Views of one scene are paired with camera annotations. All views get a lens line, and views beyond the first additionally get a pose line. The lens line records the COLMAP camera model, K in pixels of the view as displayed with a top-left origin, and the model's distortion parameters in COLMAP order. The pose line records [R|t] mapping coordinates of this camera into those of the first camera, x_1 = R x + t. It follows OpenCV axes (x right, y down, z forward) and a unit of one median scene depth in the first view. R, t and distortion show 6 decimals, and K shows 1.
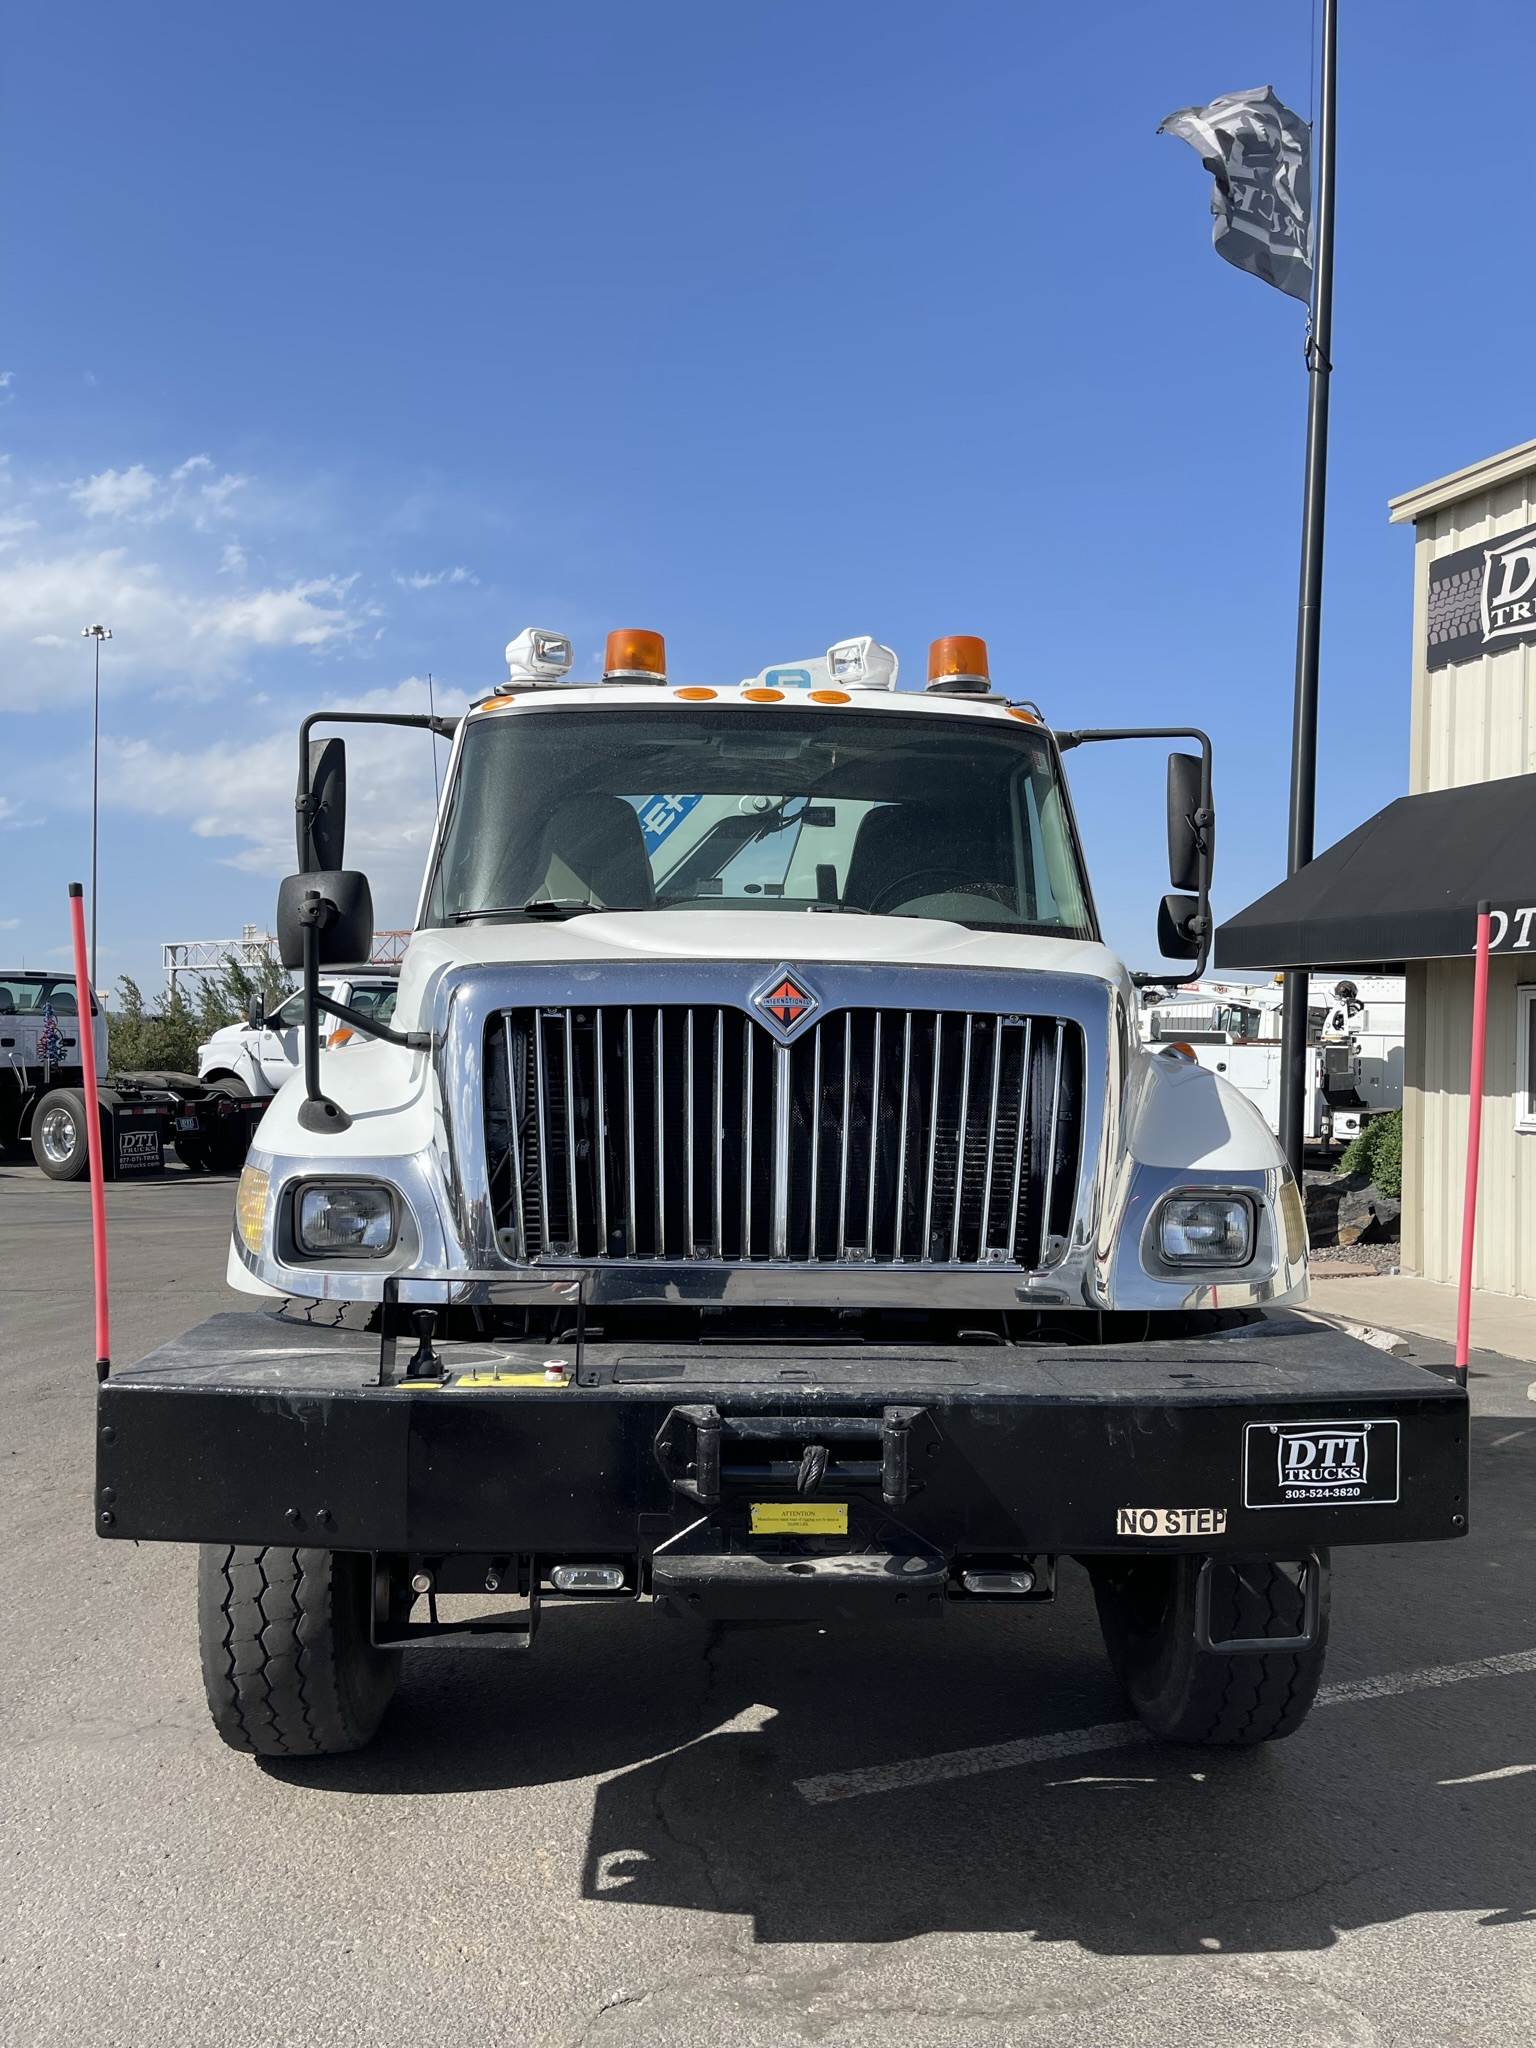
lens RADIAL K [[1548.3, 0, 770.1], [0, 1548.3, 1052.9], [0, 0, 1]] dist [0.115620, -0.173303]
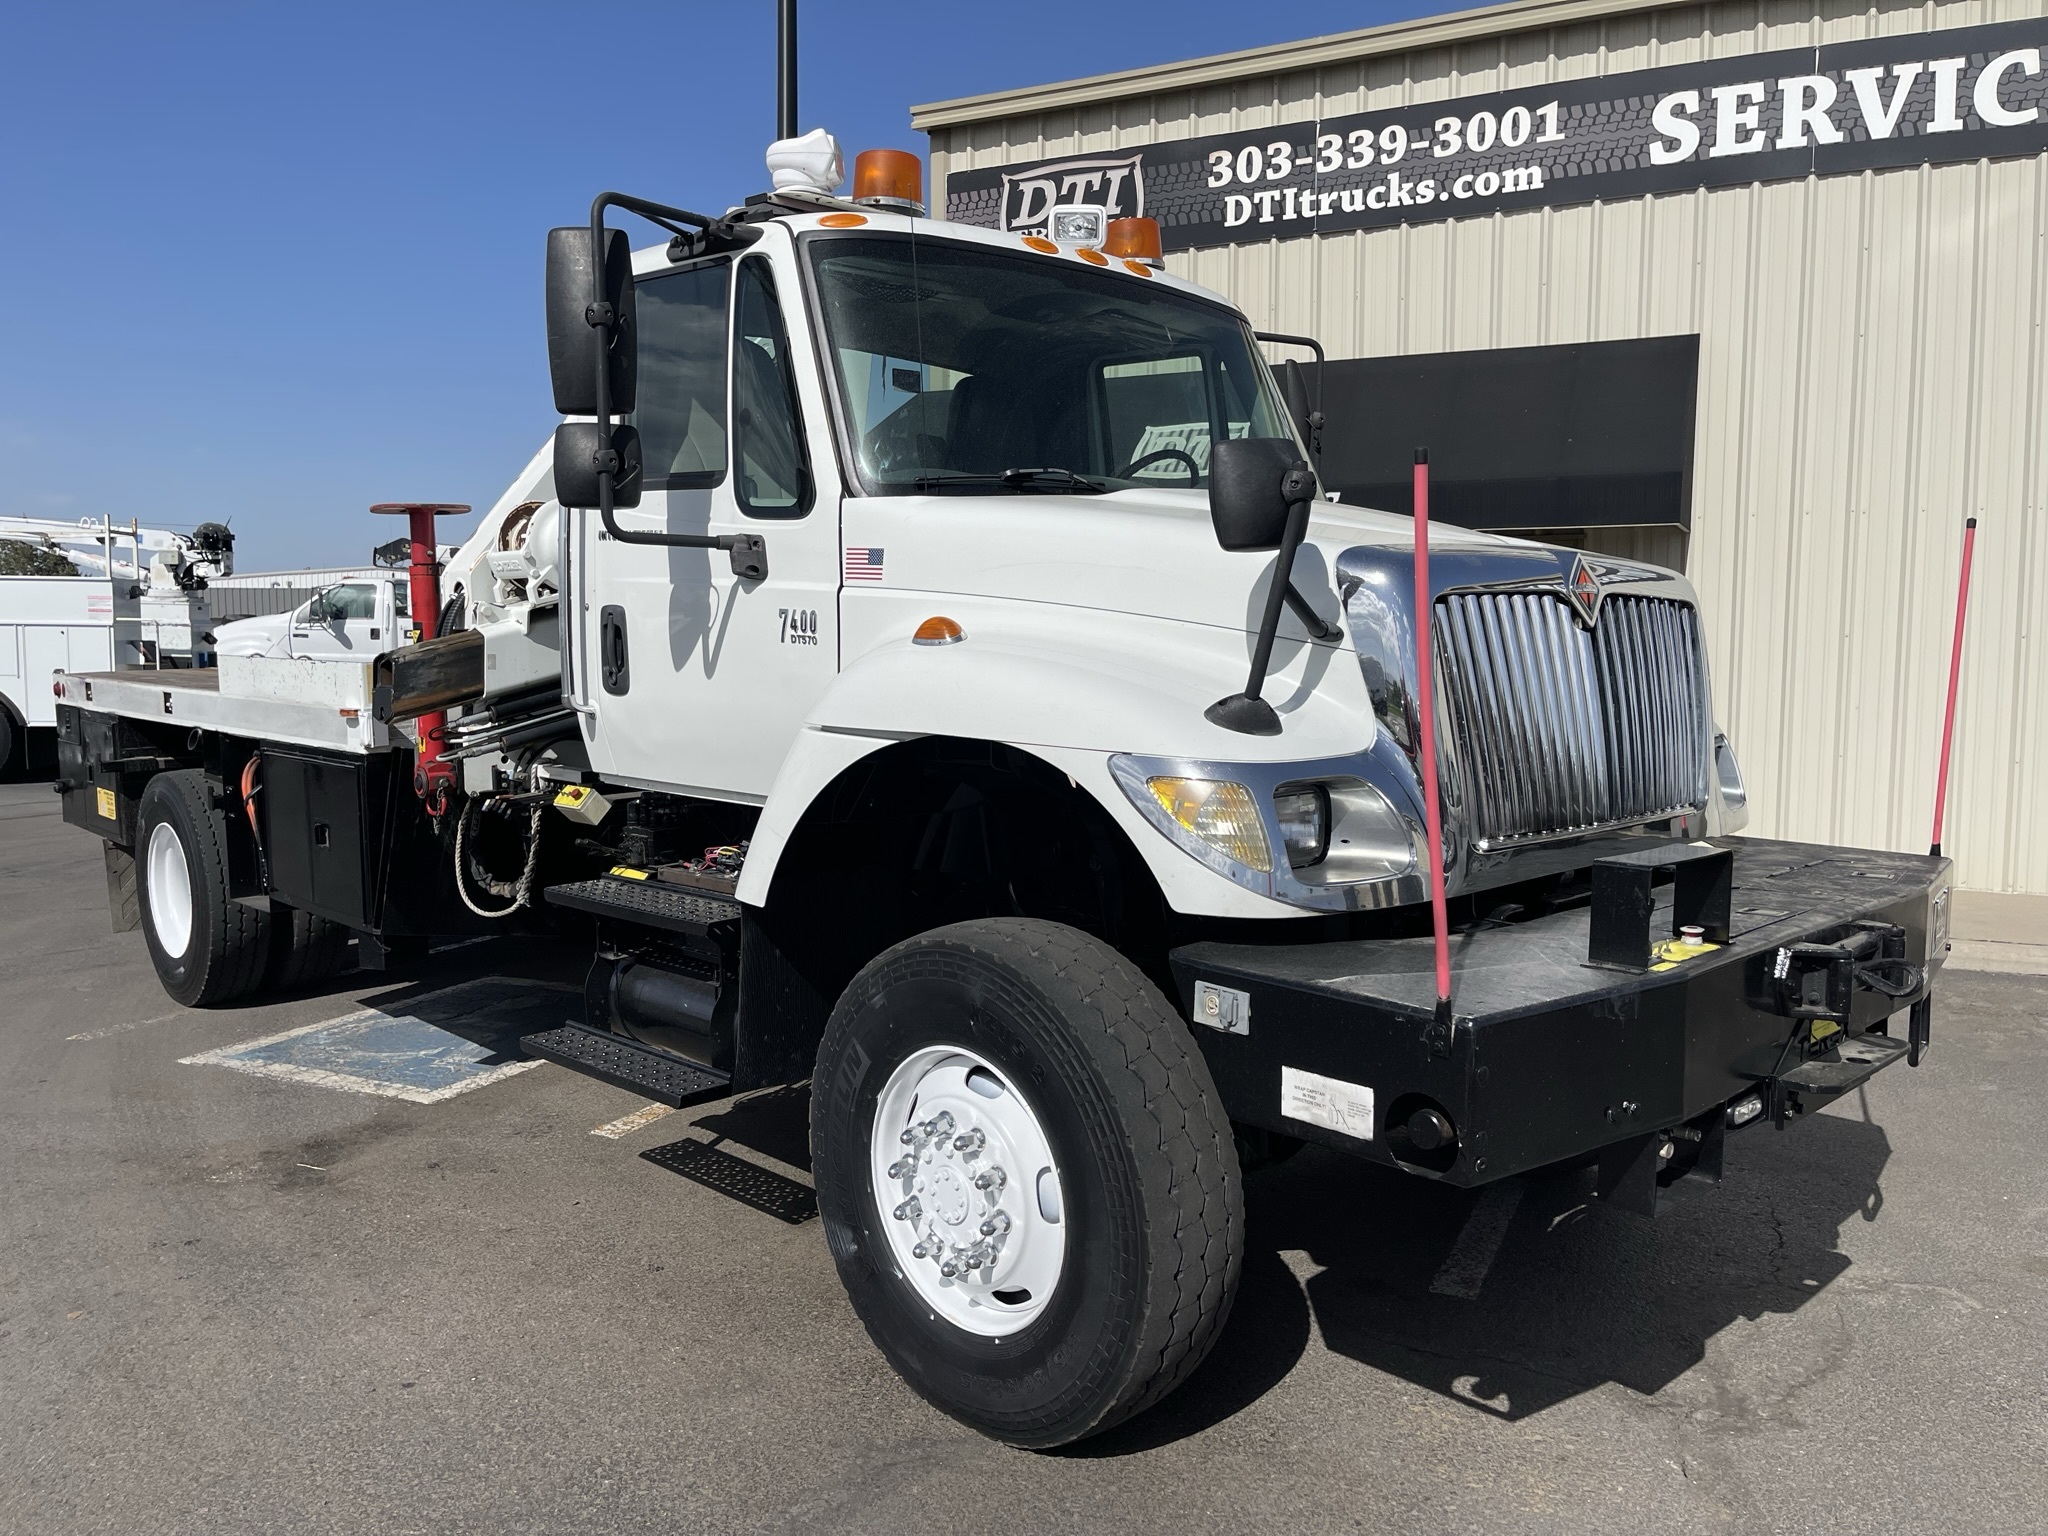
lens RADIAL K [[1562.5, 0, 1023.8], [0, 1562.5, 742.6], [0, 0, 1]] dist [0.129905, -0.190323]
pose [[0.739060, -0.065718, 0.670427, -0.328452], [0.014082, 0.996520, 0.082160, -0.006341], [-0.673493, -0.051280, 0.737413, 0.137383]]
